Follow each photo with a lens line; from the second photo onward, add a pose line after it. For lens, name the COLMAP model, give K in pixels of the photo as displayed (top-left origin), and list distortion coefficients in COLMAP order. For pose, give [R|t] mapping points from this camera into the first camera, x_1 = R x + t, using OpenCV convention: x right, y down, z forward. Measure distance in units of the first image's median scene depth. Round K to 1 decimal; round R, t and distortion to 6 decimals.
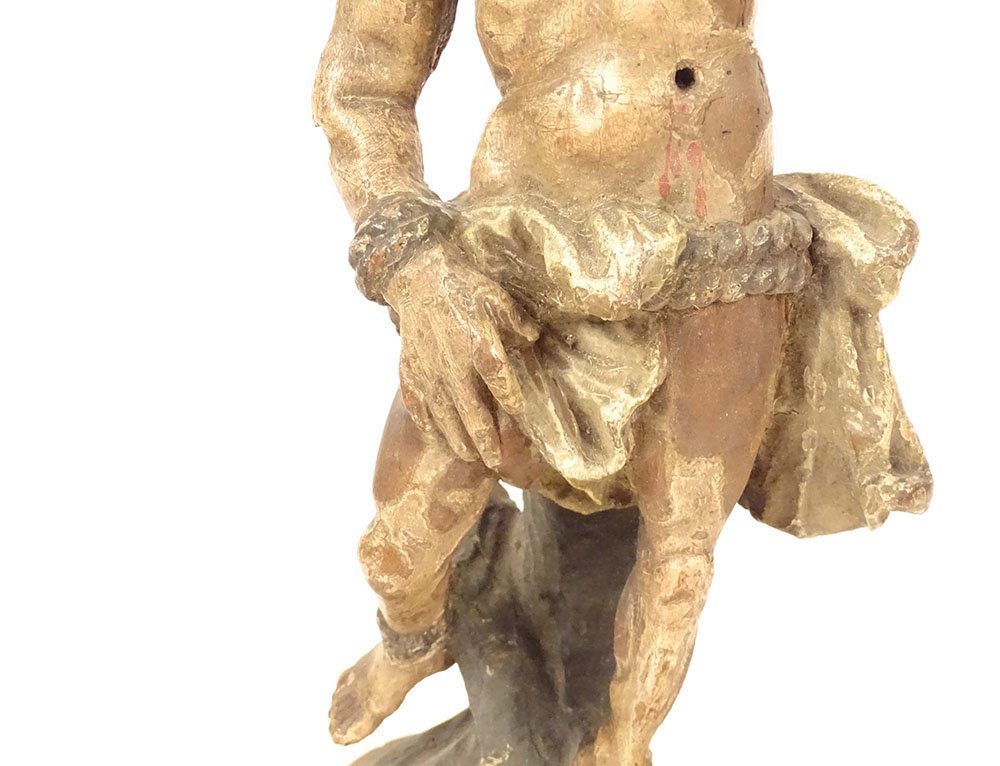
lens RADIAL K [[1254.3, 0, 584.1], [0, 1254.3, 395.6], [0, 0, 1]] dist [0.025398, 0.000000]
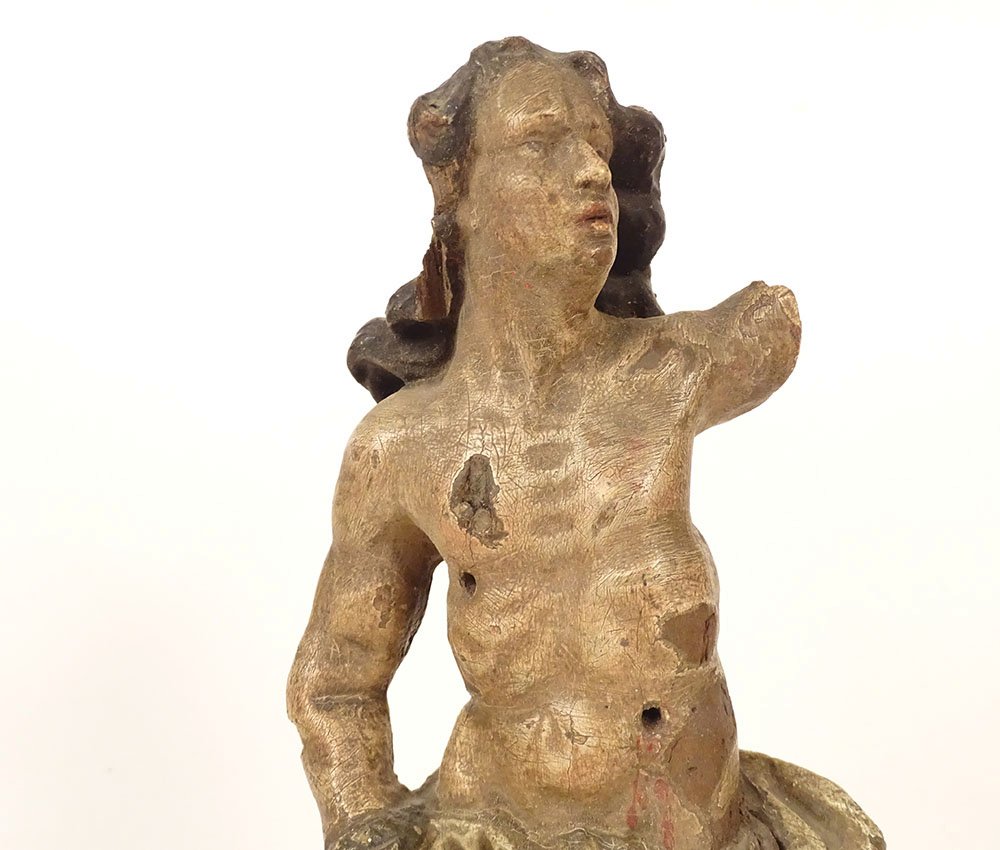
lens RADIAL K [[1216.2, 0, 520.3], [0, 1216.2, 417.2], [0, 0, 1]] dist [0.019878, 0.000000]
pose [[0.999916, 0.003255, -0.012584, -0.013584], [-0.005269, 0.986529, -0.163504, -0.299725], [0.011883, 0.163557, 0.986462, -0.020733]]
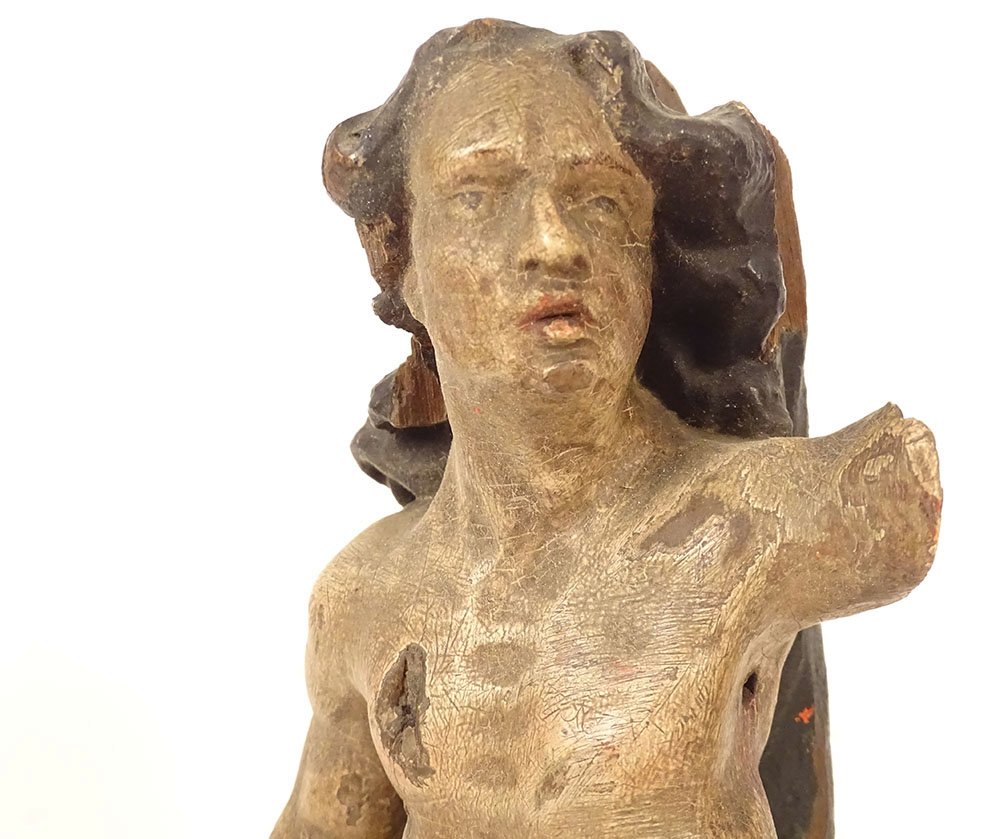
lens RADIAL K [[1199.2, 0, 529.6], [0, 1199.2, 423.8], [0, 0, 1]] dist [0.006028, 0.000000]
pose [[0.898201, 0.080190, -0.432208, 0.259423], [-0.111513, 0.992623, -0.047577, -0.514657], [0.425205, 0.090930, 0.900518, 0.345226]]
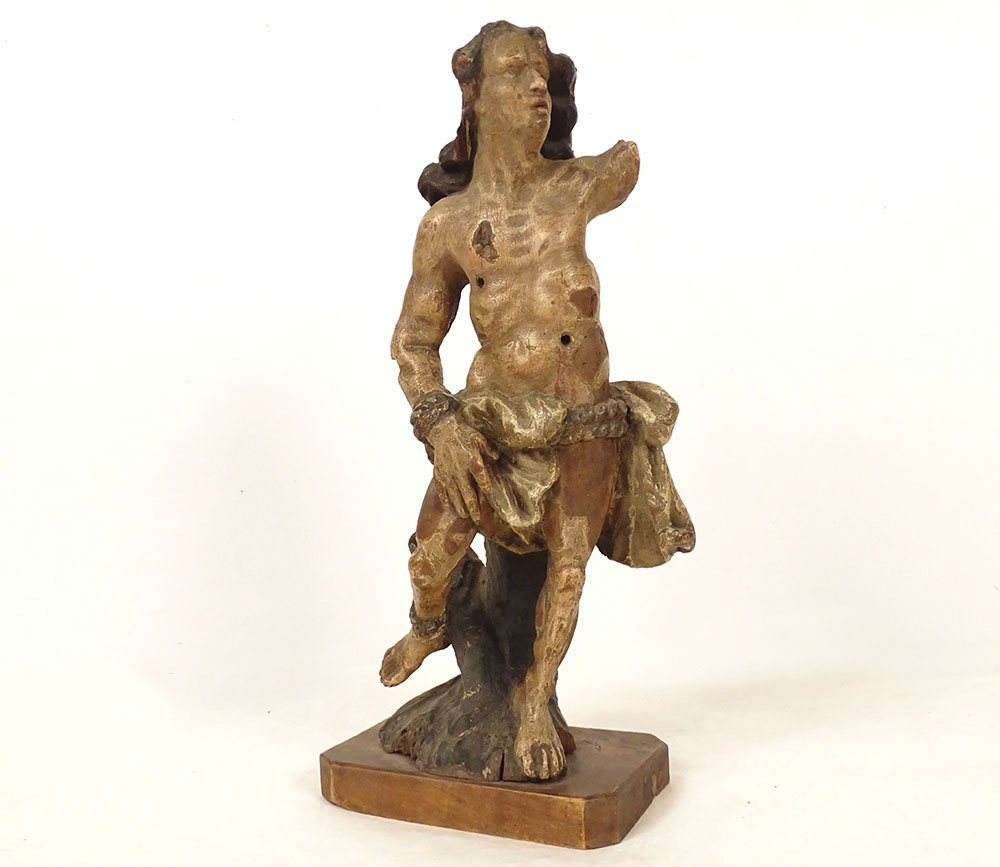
lens RADIAL K [[1241.8, 0, 477.1], [0, 1241.8, 438.8], [0, 0, 1]] dist [0.035624, 0.000000]
pose [[0.999463, 0.000765, -0.032752, -0.003948], [-0.004752, 0.992539, -0.121838, 0.172253], [0.032414, 0.121928, 0.992009, -1.054730]]
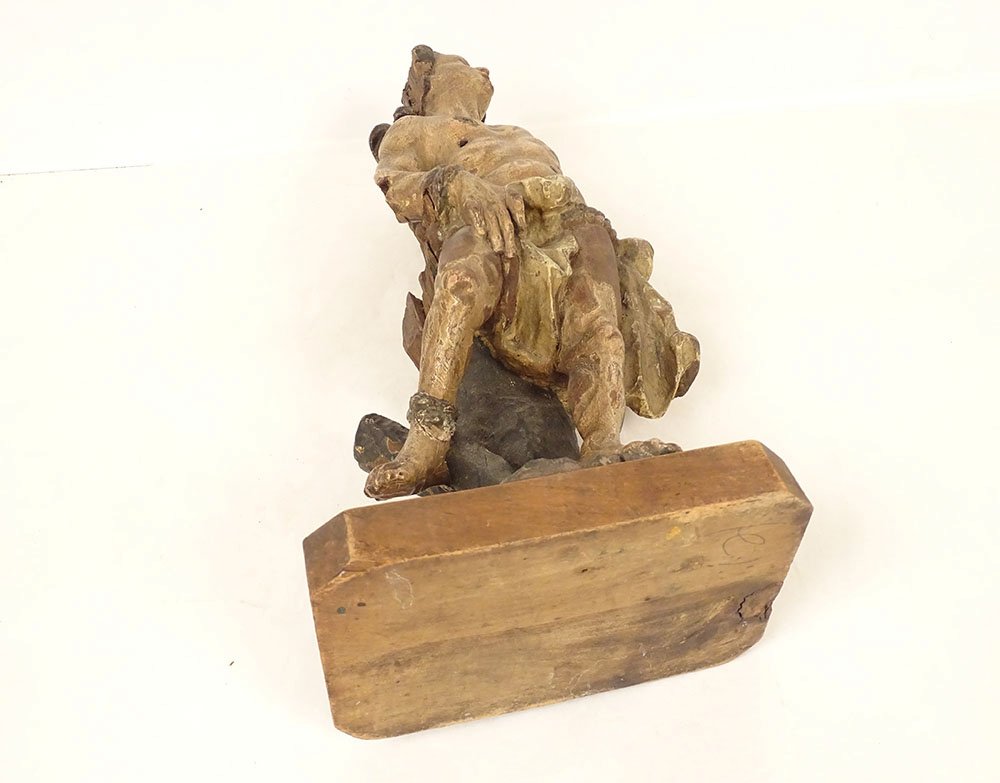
lens RADIAL K [[999.4, 0, 503.6], [0, 999.4, 393.2], [0, 0, 1]] dist [-0.006792, 0.000000]
pose [[0.874836, 0.207518, 0.437719, -0.682743], [0.306654, 0.462255, -0.832036, 1.364930], [-0.375000, 0.862123, 0.340761, 0.678391]]
